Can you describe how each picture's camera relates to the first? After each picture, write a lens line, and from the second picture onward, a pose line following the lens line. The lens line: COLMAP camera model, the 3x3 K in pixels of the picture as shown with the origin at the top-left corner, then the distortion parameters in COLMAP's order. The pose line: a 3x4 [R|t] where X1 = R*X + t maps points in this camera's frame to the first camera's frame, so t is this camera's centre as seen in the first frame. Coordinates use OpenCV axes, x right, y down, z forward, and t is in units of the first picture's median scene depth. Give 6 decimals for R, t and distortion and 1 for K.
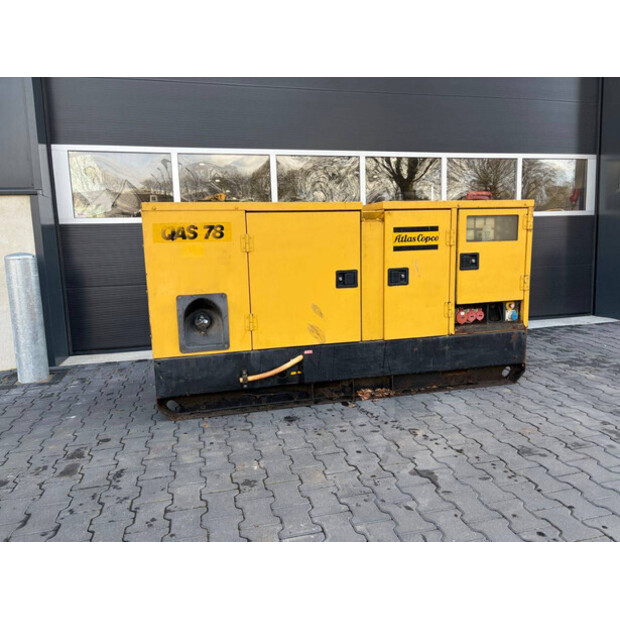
lens RADIAL K [[466.1, 0, 311.2], [0, 466.1, 309.9], [0, 0, 1]] dist [0.049799, -0.051203]
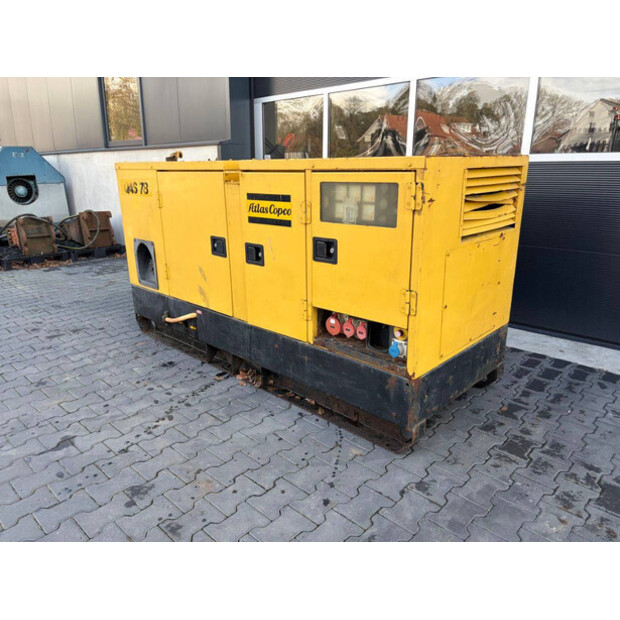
lens RADIAL K [[466.1, 0, 306.9], [0, 466.1, 304.7], [0, 0, 1]] dist [0.049799, -0.051203]
pose [[0.538656, 0.259312, -0.801628, 0.909753], [-0.130664, 0.965657, 0.224573, -0.179580], [0.832332, -0.016224, 0.554040, 0.611002]]
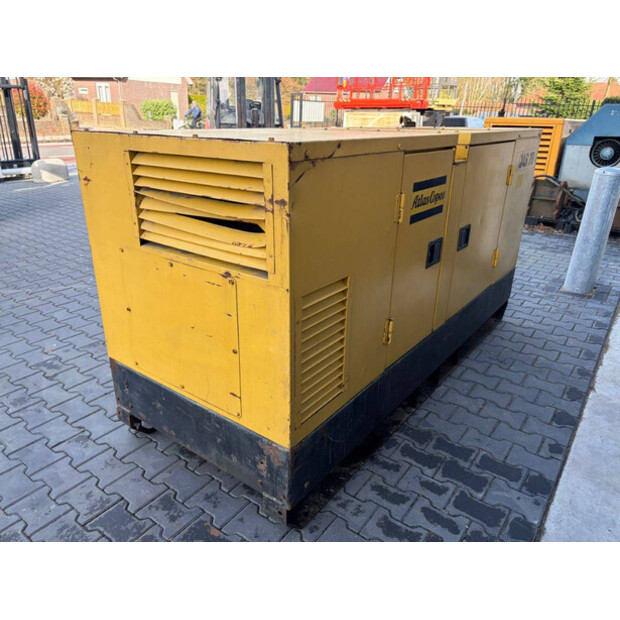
lens RADIAL K [[466.1, 0, 305.2], [0, 466.1, 309.0], [0, 0, 1]] dist [0.049799, -0.051203]
pose [[-0.772587, 0.252870, -0.582380, 0.653298], [-0.093681, 0.861823, 0.498483, -0.361925], [0.627960, 0.439679, -0.642144, 1.646763]]
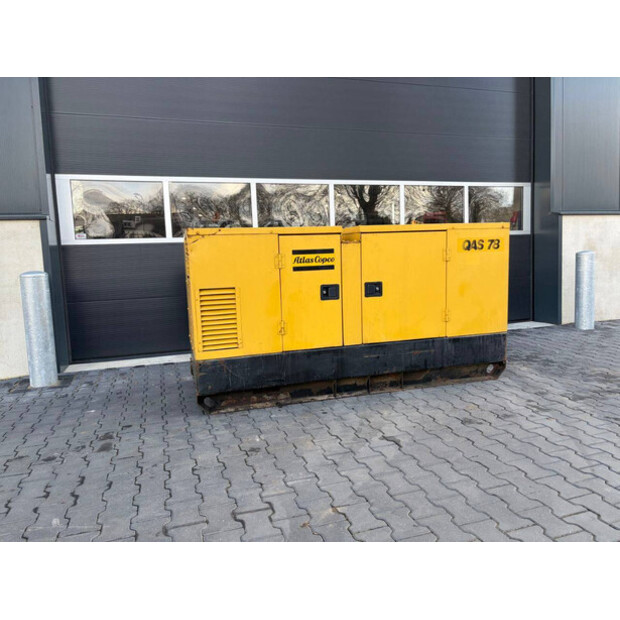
lens RADIAL K [[466.1, 0, 309.1], [0, 466.1, 306.0], [0, 0, 1]] dist [0.049799, -0.051203]
pose [[0.997493, -0.014019, 0.069368, -0.046409], [0.016794, 0.999075, -0.039587, 0.021892], [-0.068749, 0.040652, 0.996805, -0.201756]]
